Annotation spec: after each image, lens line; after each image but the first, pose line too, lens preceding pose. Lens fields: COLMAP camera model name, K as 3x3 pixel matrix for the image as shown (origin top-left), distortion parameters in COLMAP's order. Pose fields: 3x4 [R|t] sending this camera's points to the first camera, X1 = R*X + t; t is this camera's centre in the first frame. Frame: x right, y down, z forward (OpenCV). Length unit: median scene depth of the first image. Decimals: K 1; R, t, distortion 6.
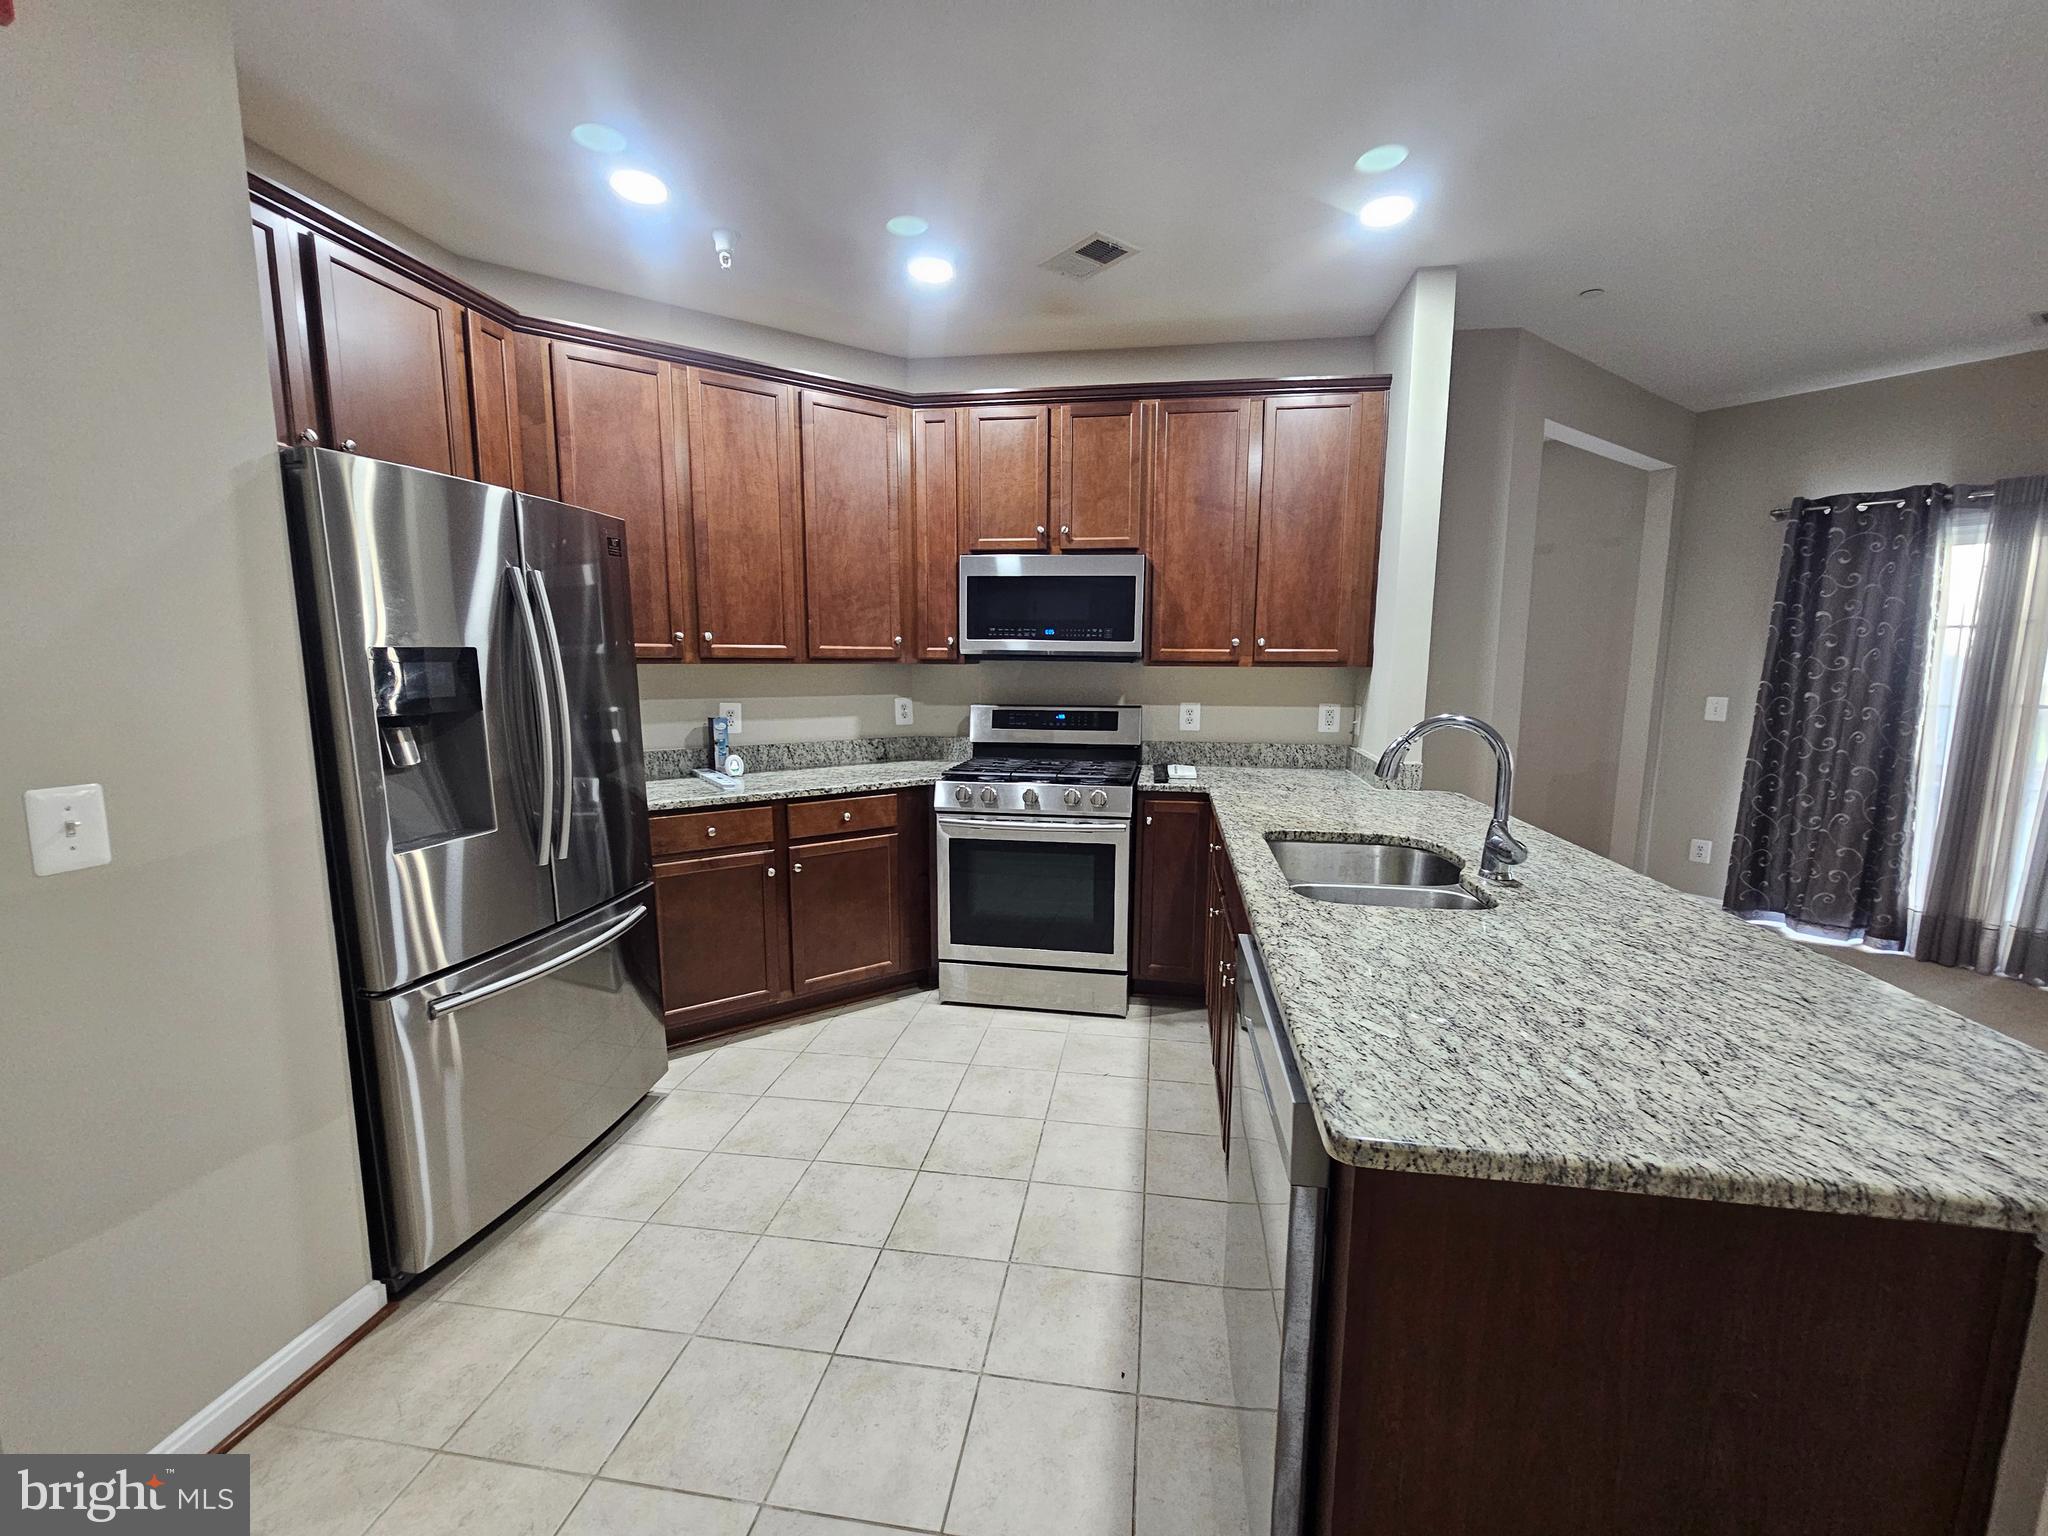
lens RADIAL K [[830.2, 0, 1040.0], [0, 830.2, 779.8], [0, 0, 1]] dist [-0.001342, -0.000155]
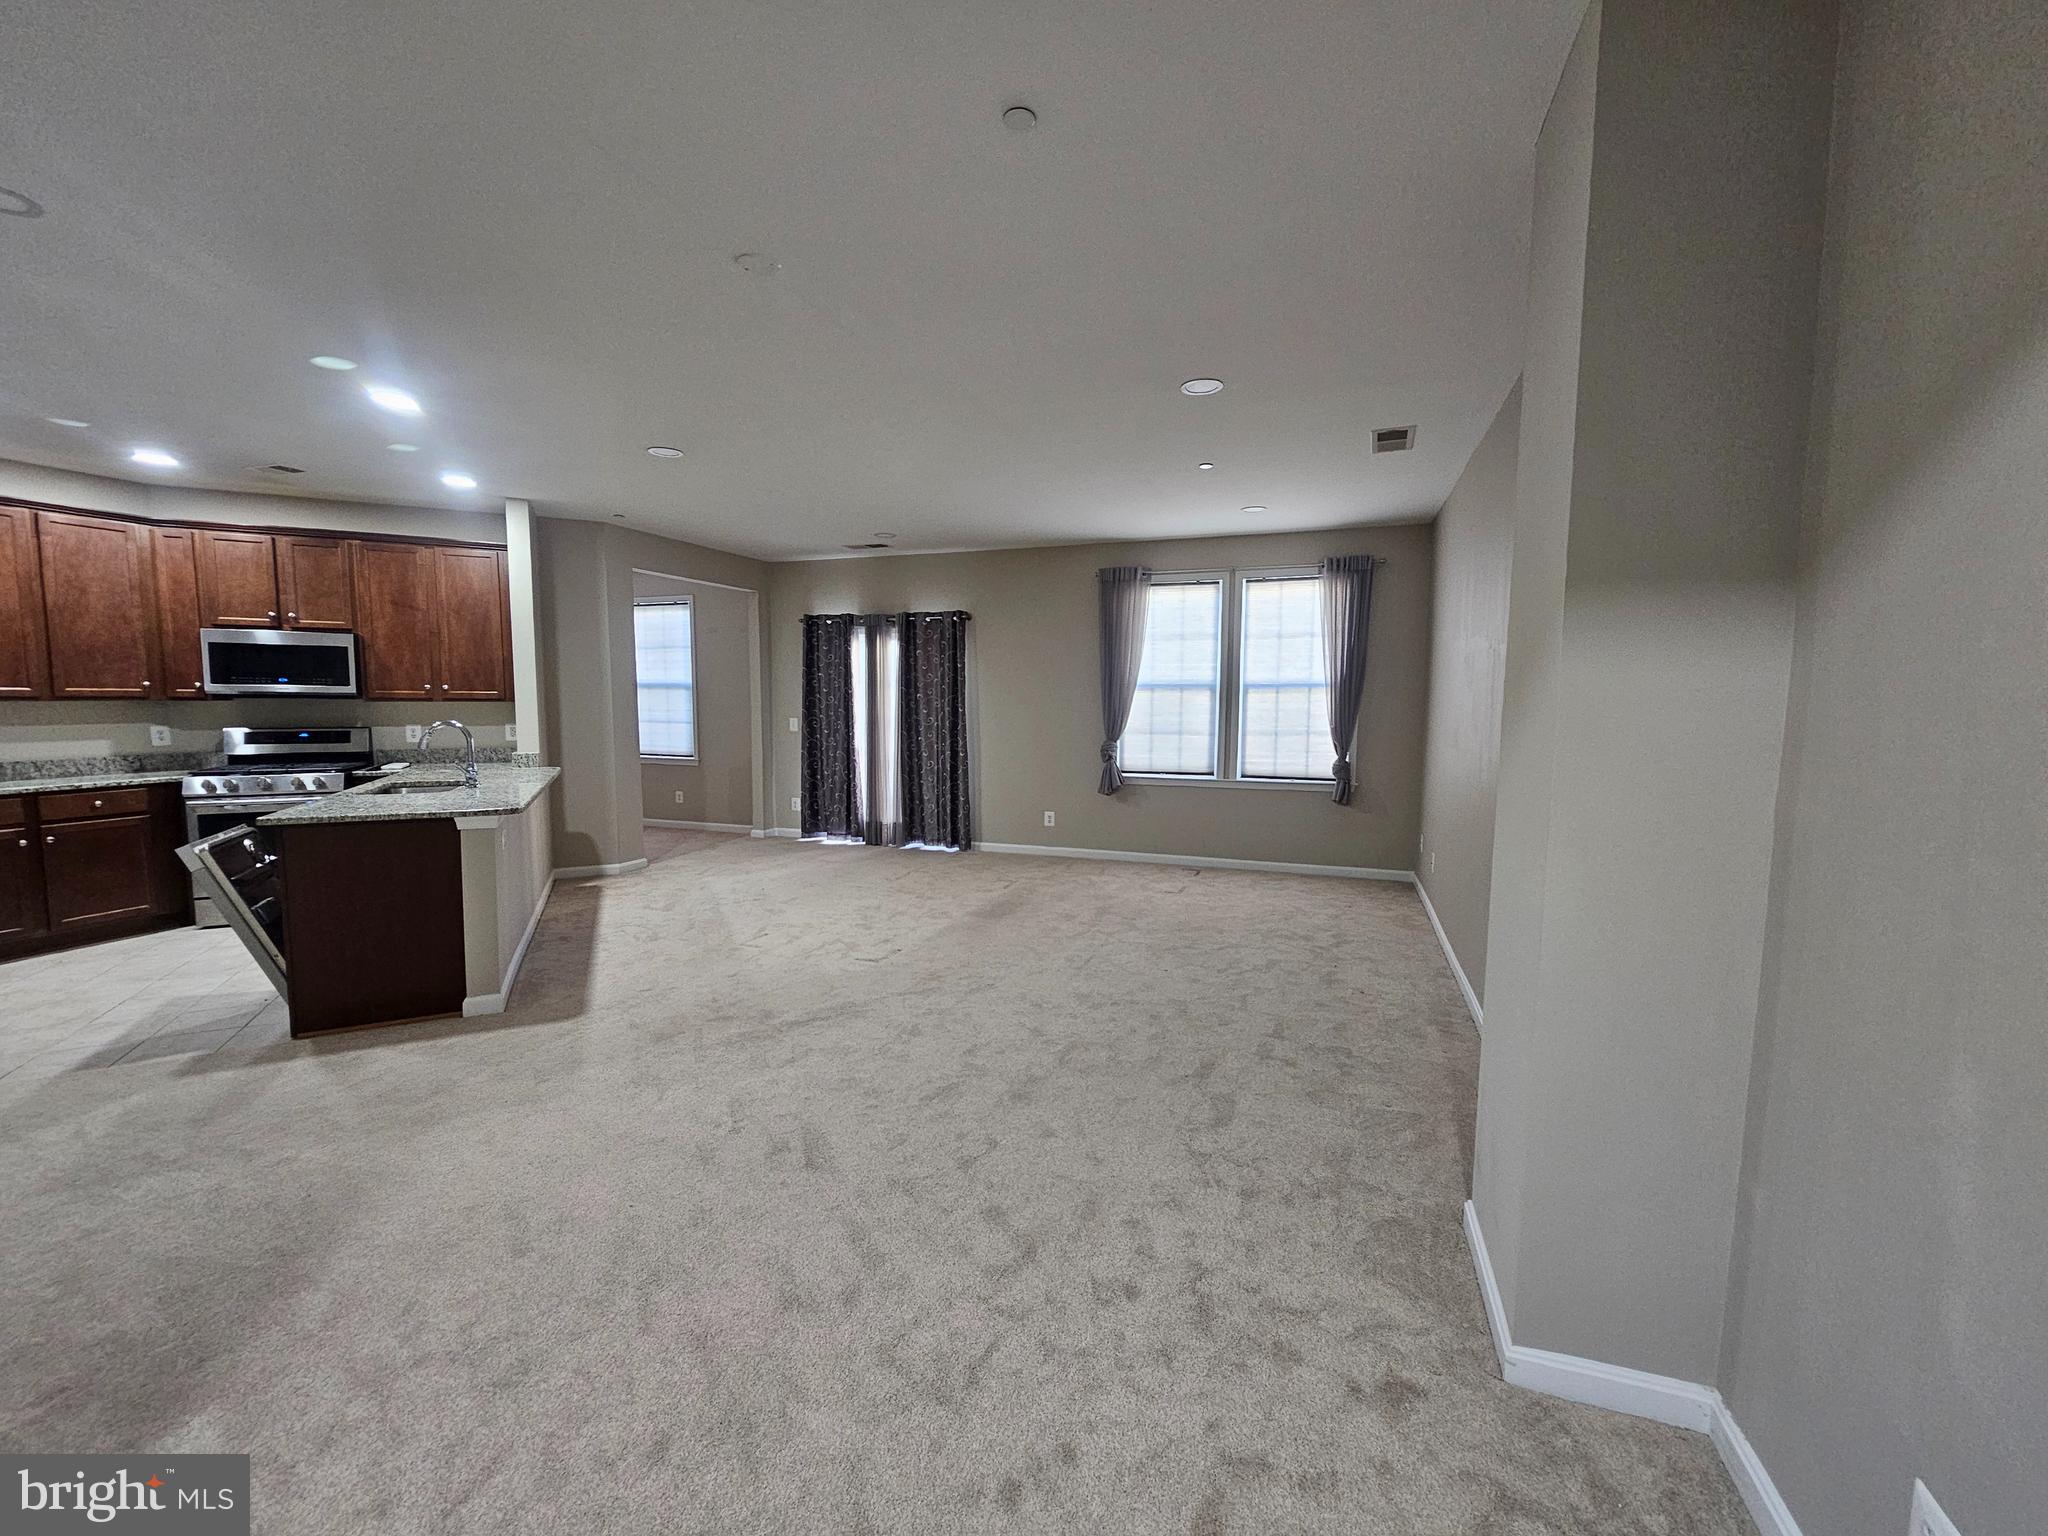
lens RADIAL K [[842.8, 0, 1030.8], [0, 842.8, 779.2], [0, 0, 1]] dist [0.002678, 0.000157]
pose [[0.835442, -0.052968, 0.547020, 0.301151], [0.080430, 0.996412, -0.026356, 0.158248], [-0.543662, 0.066016, 0.836704, -1.051286]]
